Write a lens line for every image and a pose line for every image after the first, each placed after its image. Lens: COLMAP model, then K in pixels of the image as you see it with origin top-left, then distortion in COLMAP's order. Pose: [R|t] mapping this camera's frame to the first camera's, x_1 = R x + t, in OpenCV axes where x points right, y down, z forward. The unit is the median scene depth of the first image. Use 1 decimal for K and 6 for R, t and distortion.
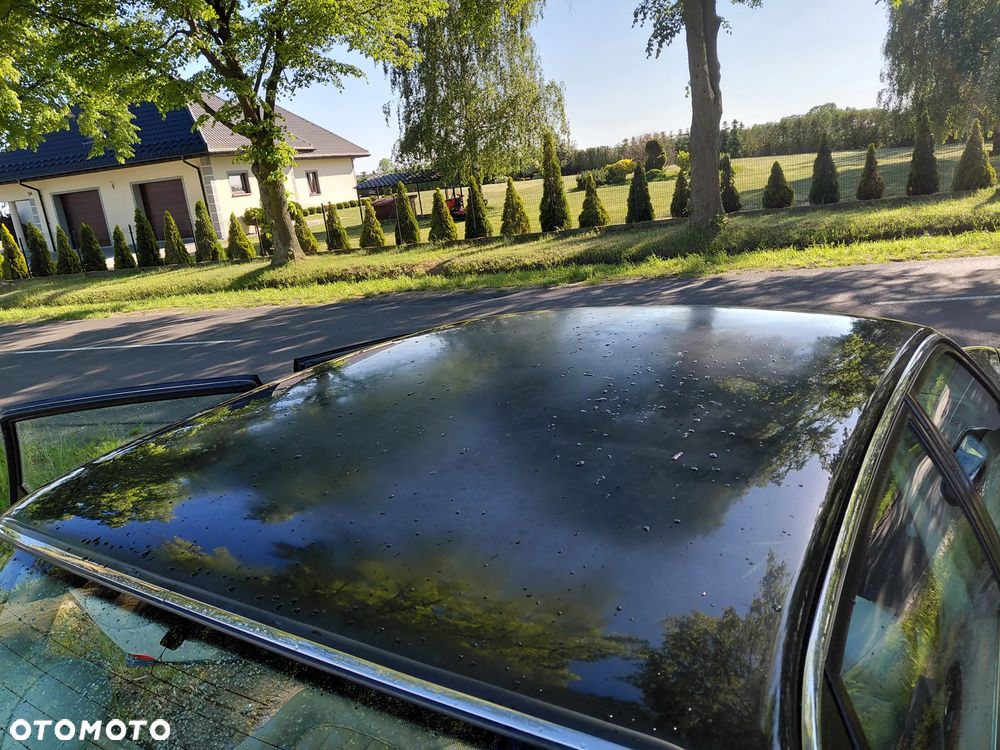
lens RADIAL K [[748.5, 0, 519.2], [0, 748.5, 354.1], [0, 0, 1]] dist [0.121953, -0.253636]
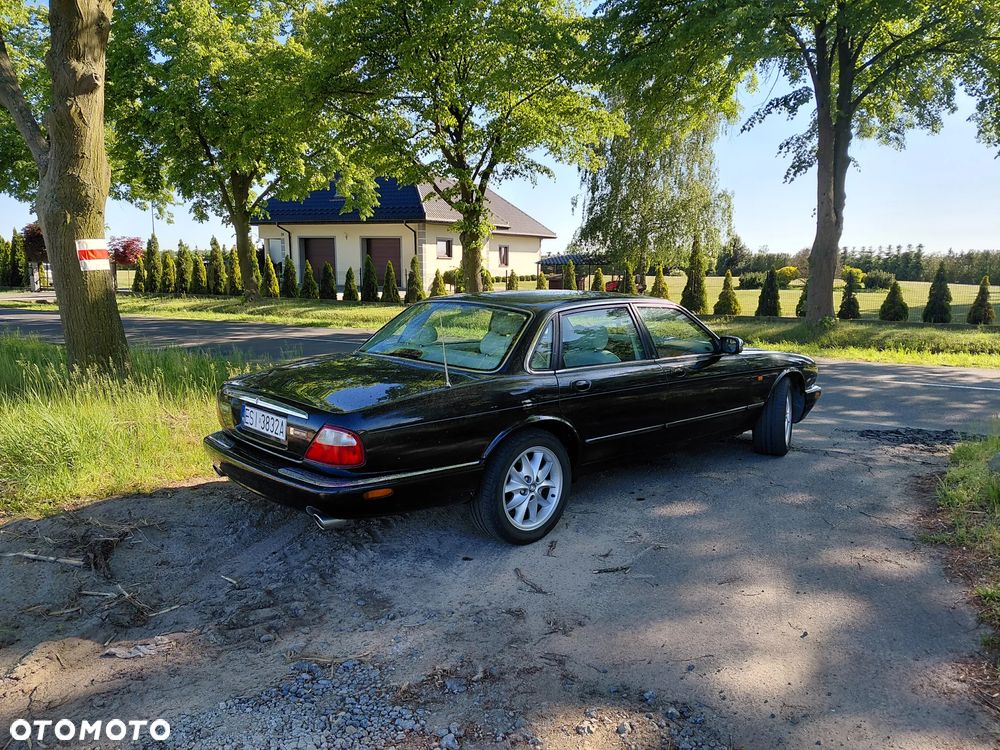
lens RADIAL K [[748.5, 0, 519.2], [0, 748.5, 354.1], [0, 0, 1]] dist [0.121953, -0.253636]
pose [[0.964334, 0.146766, -0.220274, 0.047295], [-0.170489, 0.980983, -0.092764, 0.044800], [0.202470, 0.127010, 0.971017, -0.164255]]
